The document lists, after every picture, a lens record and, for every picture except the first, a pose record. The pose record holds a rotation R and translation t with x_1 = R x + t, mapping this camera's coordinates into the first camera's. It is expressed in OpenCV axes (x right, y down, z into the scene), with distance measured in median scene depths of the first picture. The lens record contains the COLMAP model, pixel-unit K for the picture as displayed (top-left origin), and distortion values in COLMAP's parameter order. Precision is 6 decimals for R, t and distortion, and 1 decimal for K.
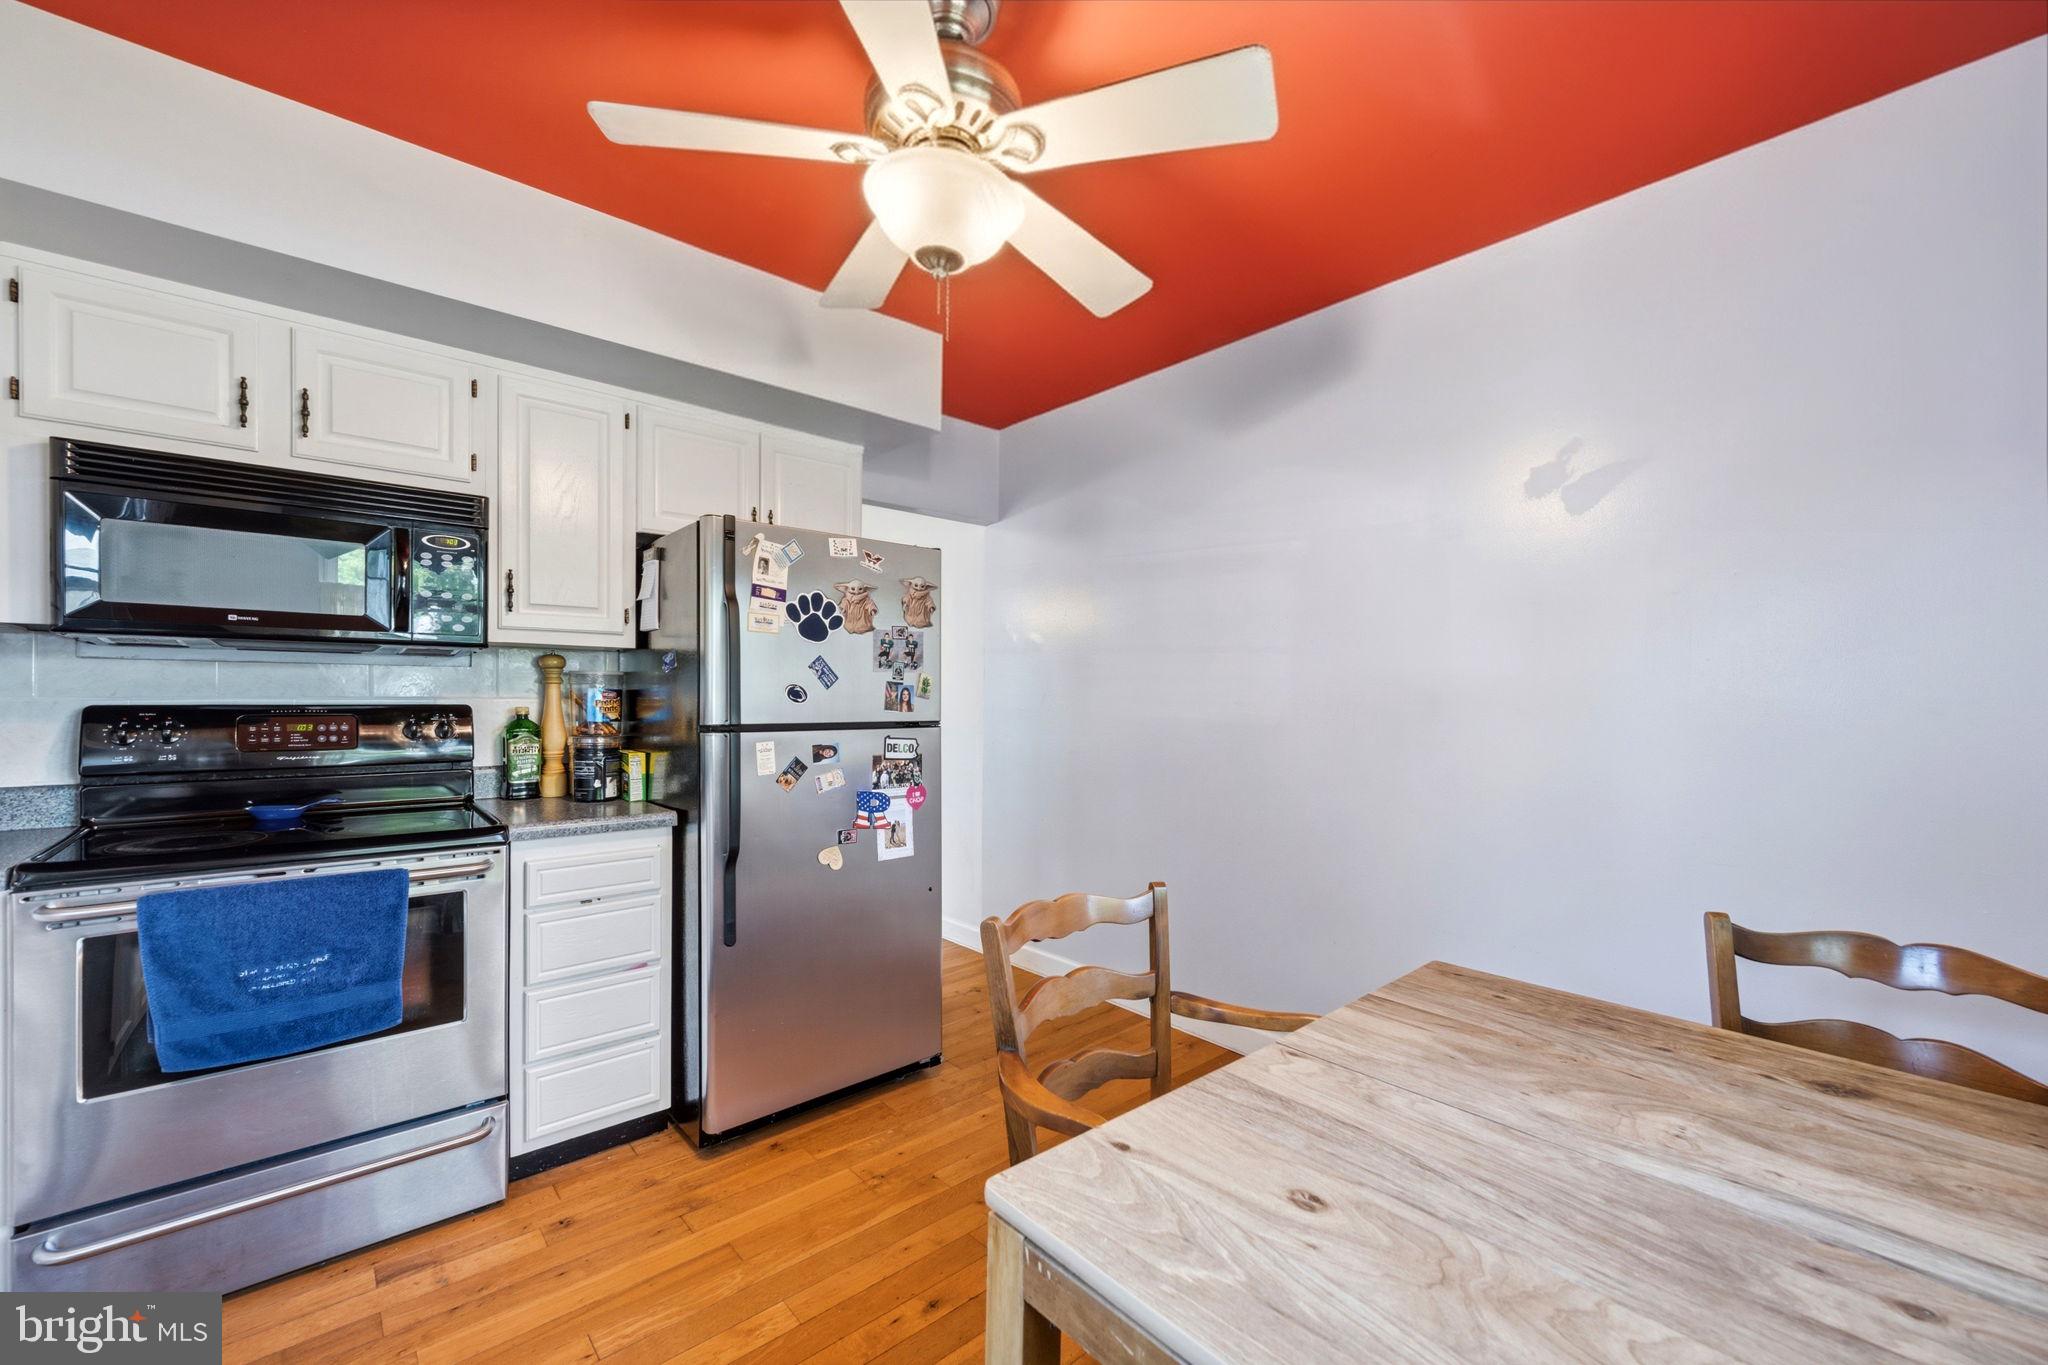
lens RADIAL K [[806.8, 0, 1040.3], [0, 806.8, 698.7], [0, 0, 1]] dist [-0.002682, 0.000749]
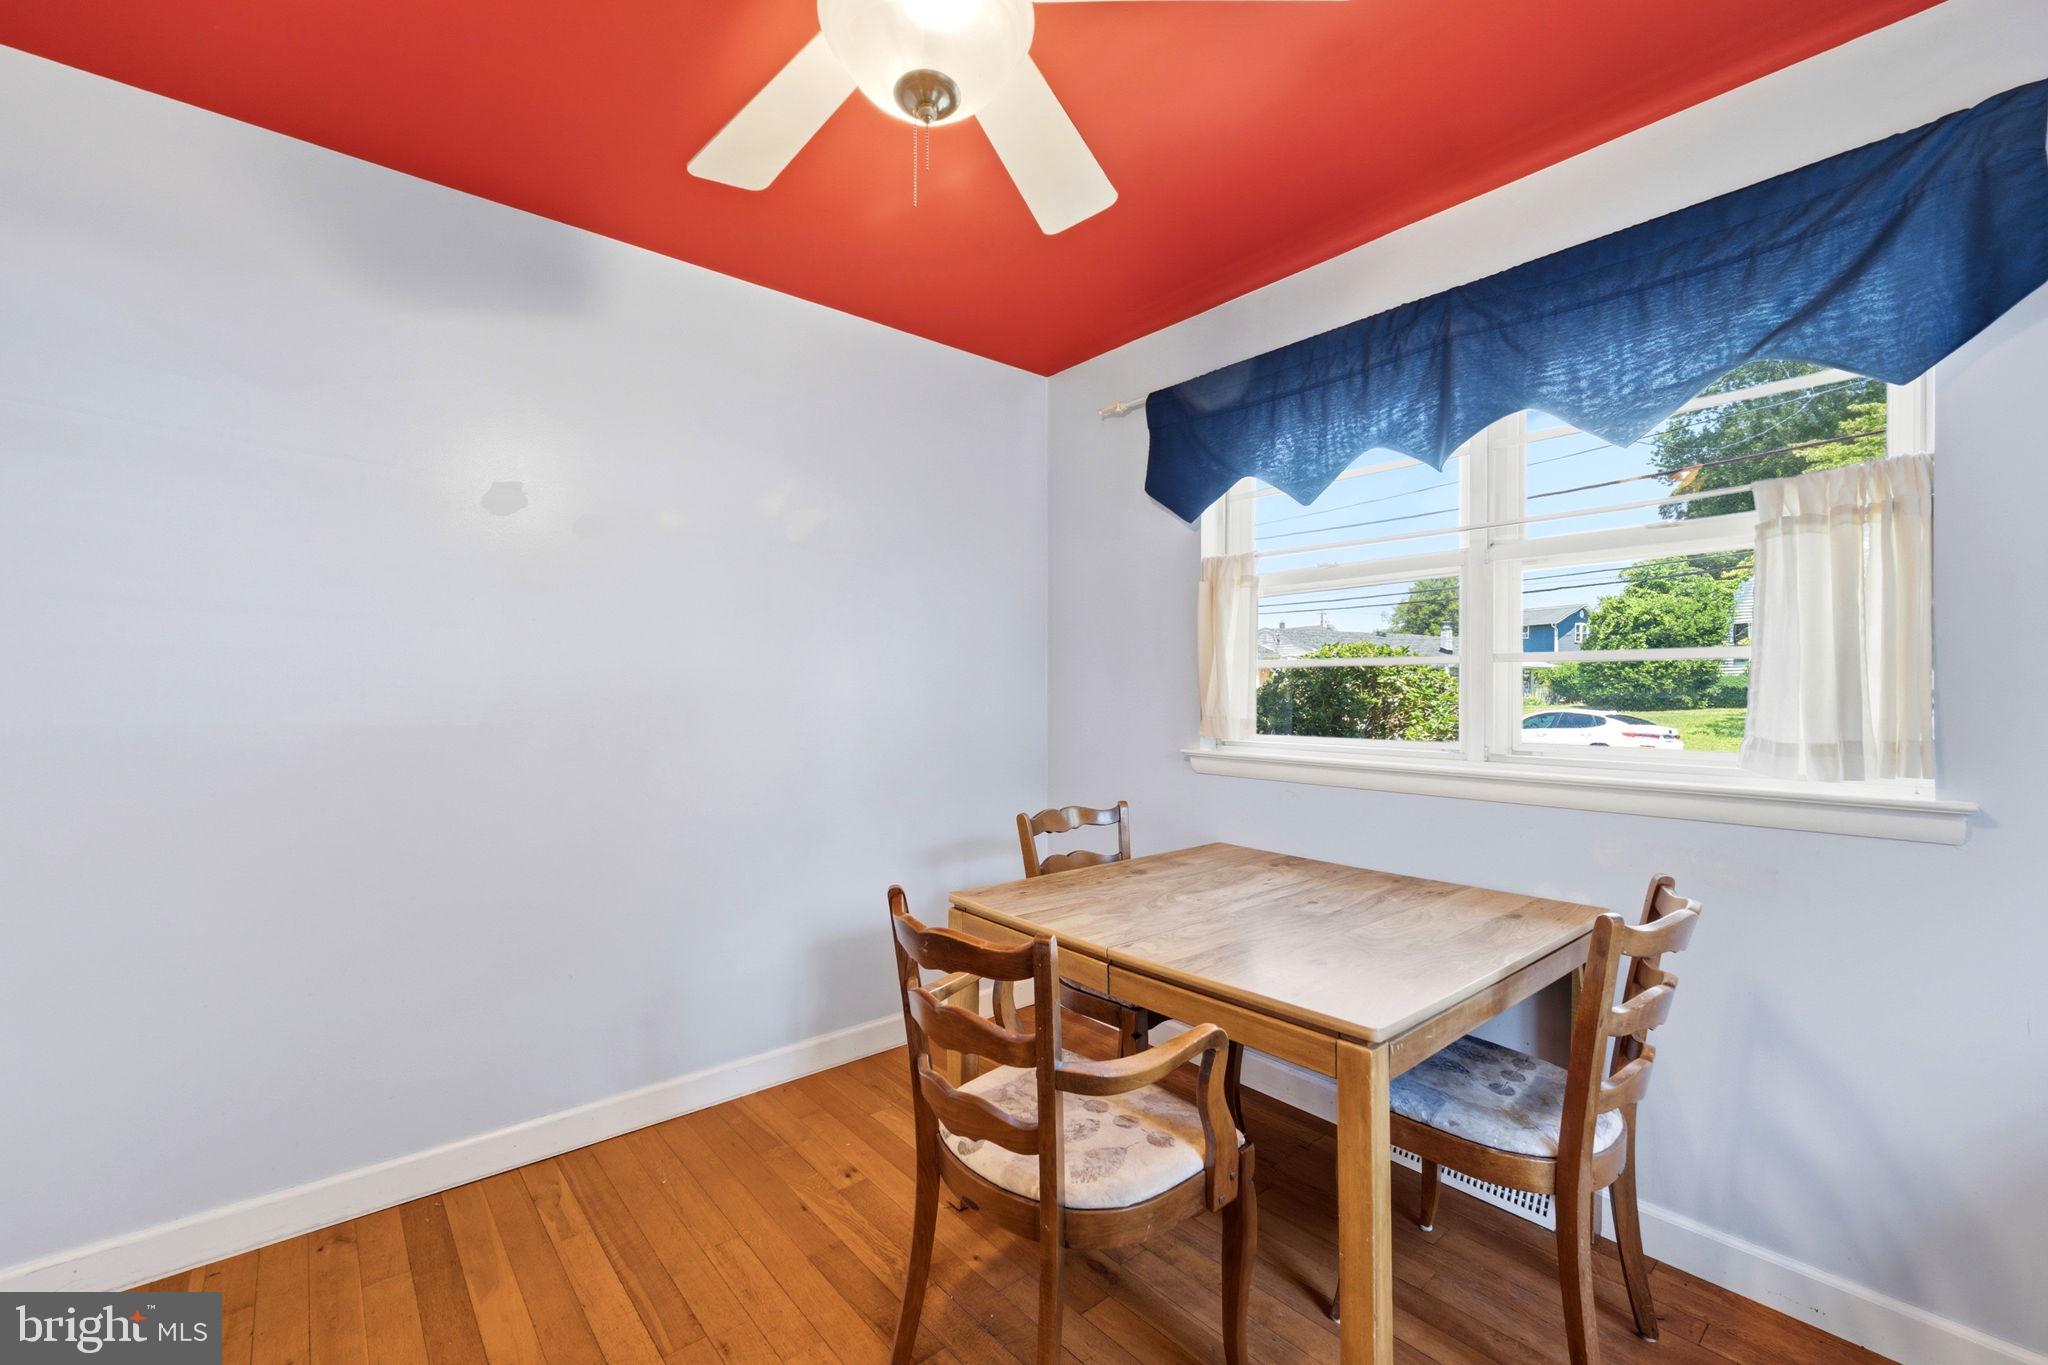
lens RADIAL K [[843.3, 0, 1003.7], [0, 843.3, 691.3], [0, 0, 1]] dist [0.004582, 0.000194]
pose [[0.051571, -0.010432, 0.998615, -0.594380], [0.003143, 0.999942, 0.010283, -0.008303], [-0.998664, 0.002609, 0.051601, 0.586530]]
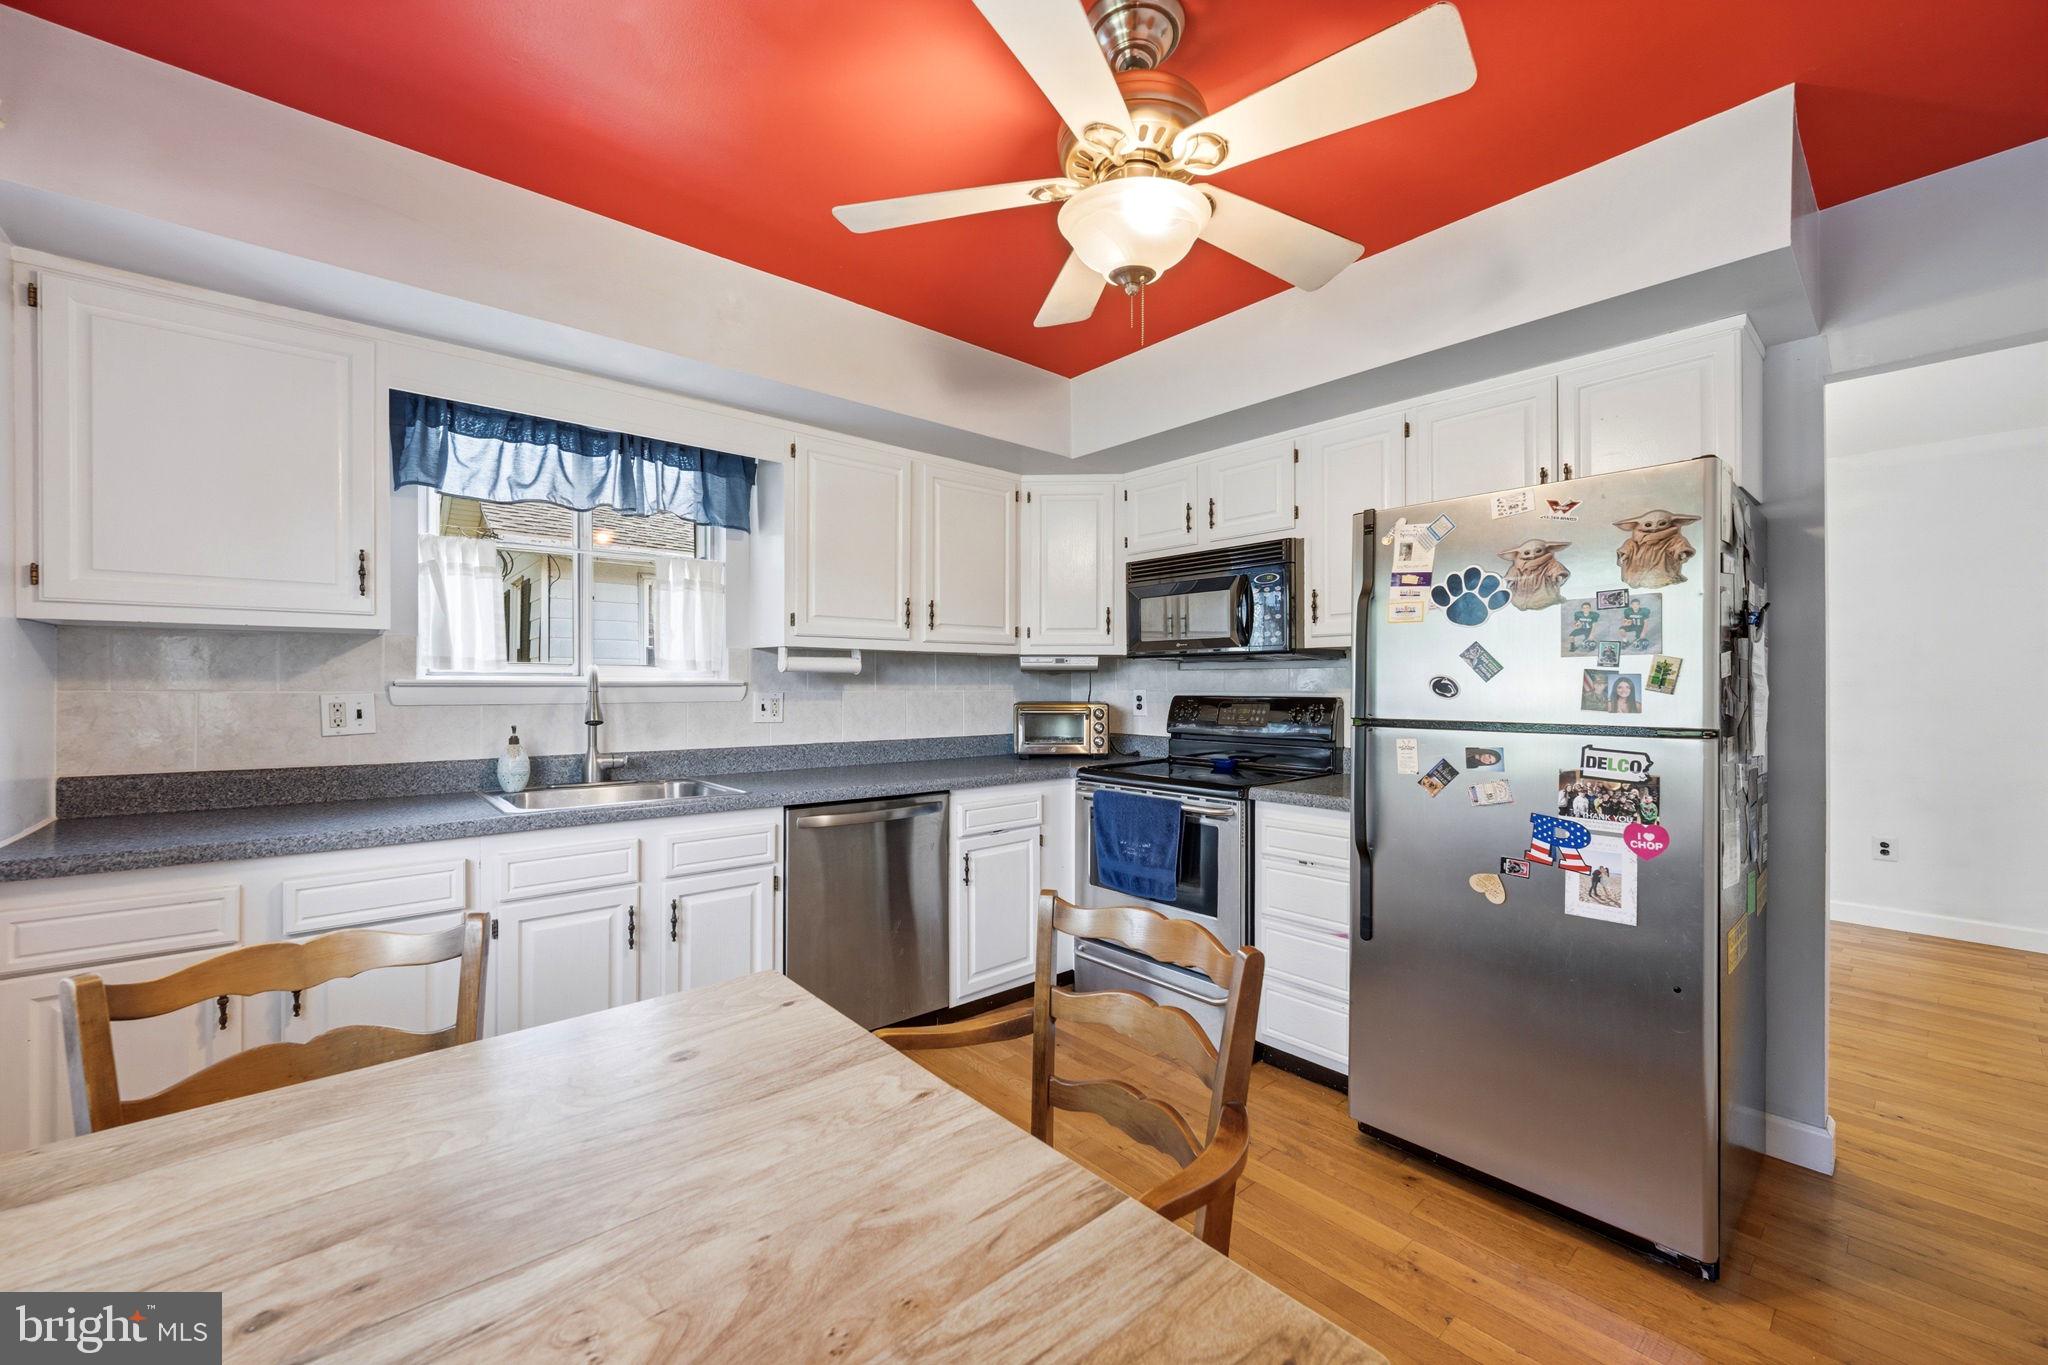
lens RADIAL K [[817.8, 0, 1029.3], [0, 817.8, 685.4], [0, 0, 1]] dist [0.004258, -0.001548]
pose [[-0.013330, -0.008191, -0.999878, 0.621987], [-0.004724, 0.999956, -0.008129, 0.001184], [0.999900, 0.004615, -0.013368, 0.580597]]
